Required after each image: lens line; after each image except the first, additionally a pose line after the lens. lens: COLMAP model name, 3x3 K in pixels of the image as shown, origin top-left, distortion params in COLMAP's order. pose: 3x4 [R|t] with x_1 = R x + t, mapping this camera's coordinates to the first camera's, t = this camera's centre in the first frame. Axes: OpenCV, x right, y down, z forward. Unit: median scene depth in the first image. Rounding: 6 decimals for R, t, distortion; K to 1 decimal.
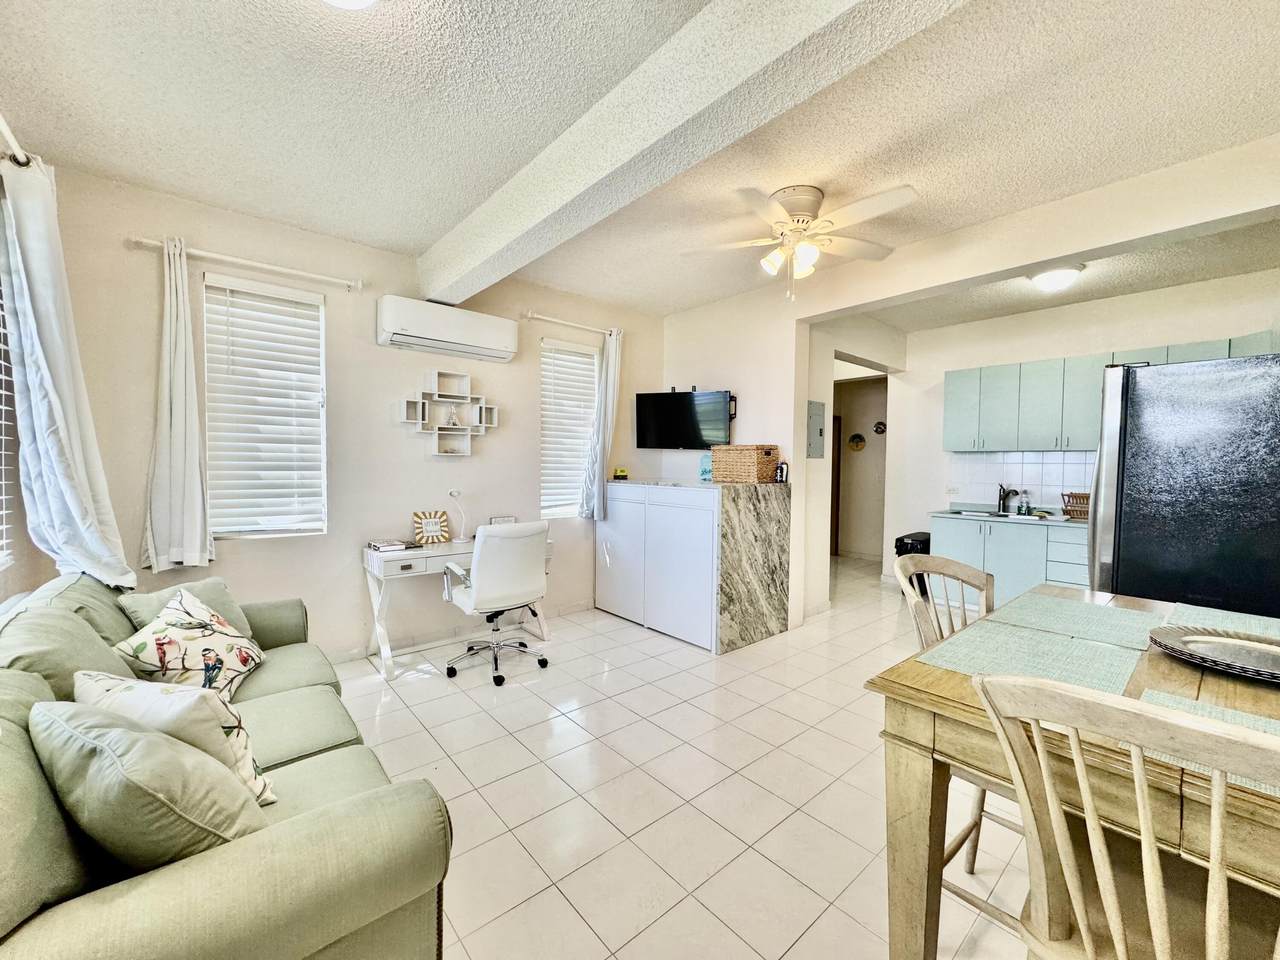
lens RADIAL K [[513.1, 0, 637.7], [0, 513.1, 480.2], [0, 0, 1]] dist [0.000062, -0.000148]
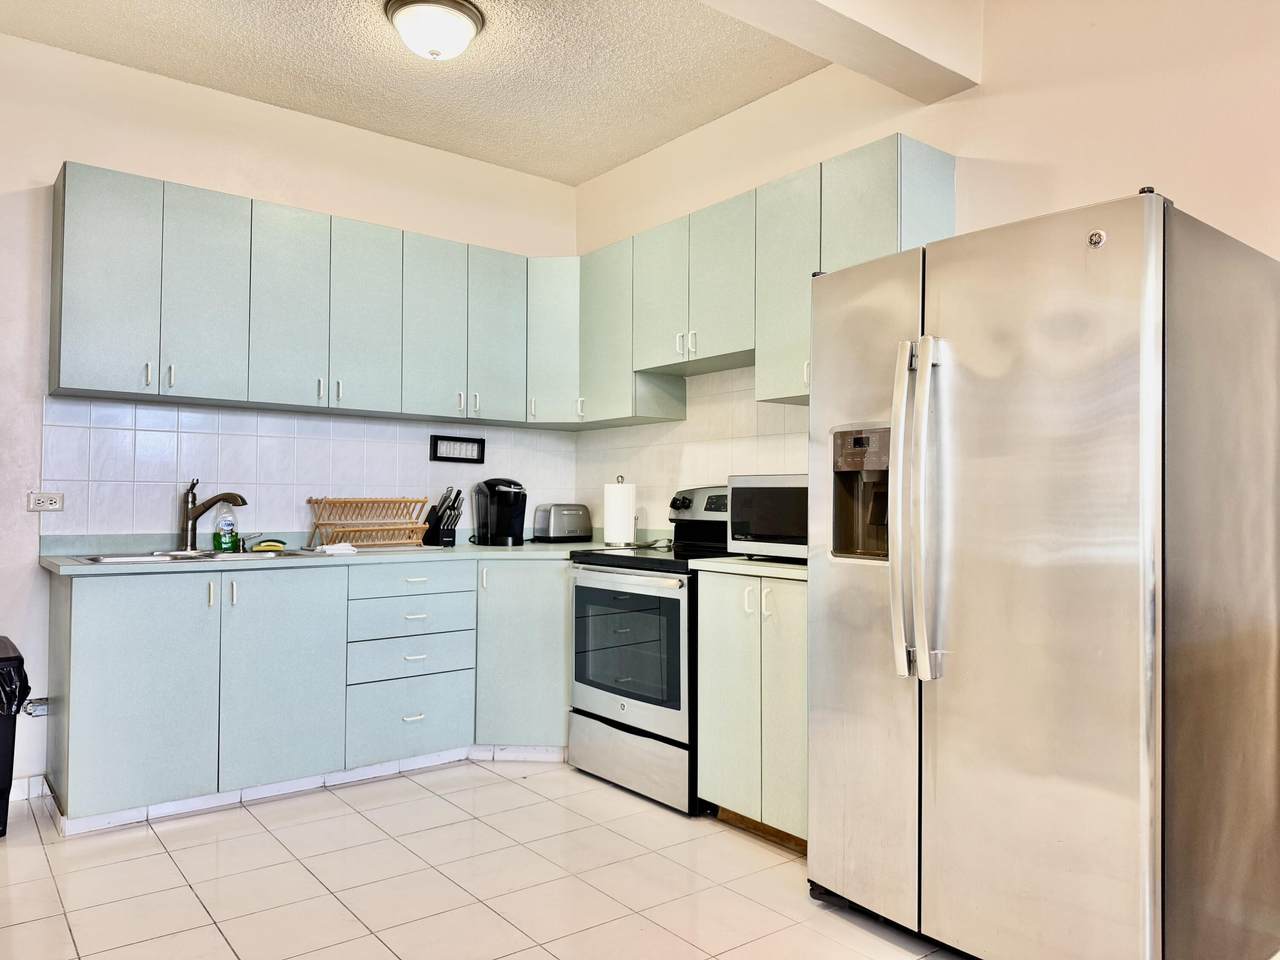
lens RADIAL K [[898.0, 0, 641.0], [0, 898.0, 492.0], [0, 0, 1]] dist [-0.005478, -0.001547]
pose [[0.038537, 0.000848, 0.999257, 0.010358], [0.031427, 0.999504, -0.002060, 0.038638], [-0.998763, 0.031483, 0.038491, 0.823703]]
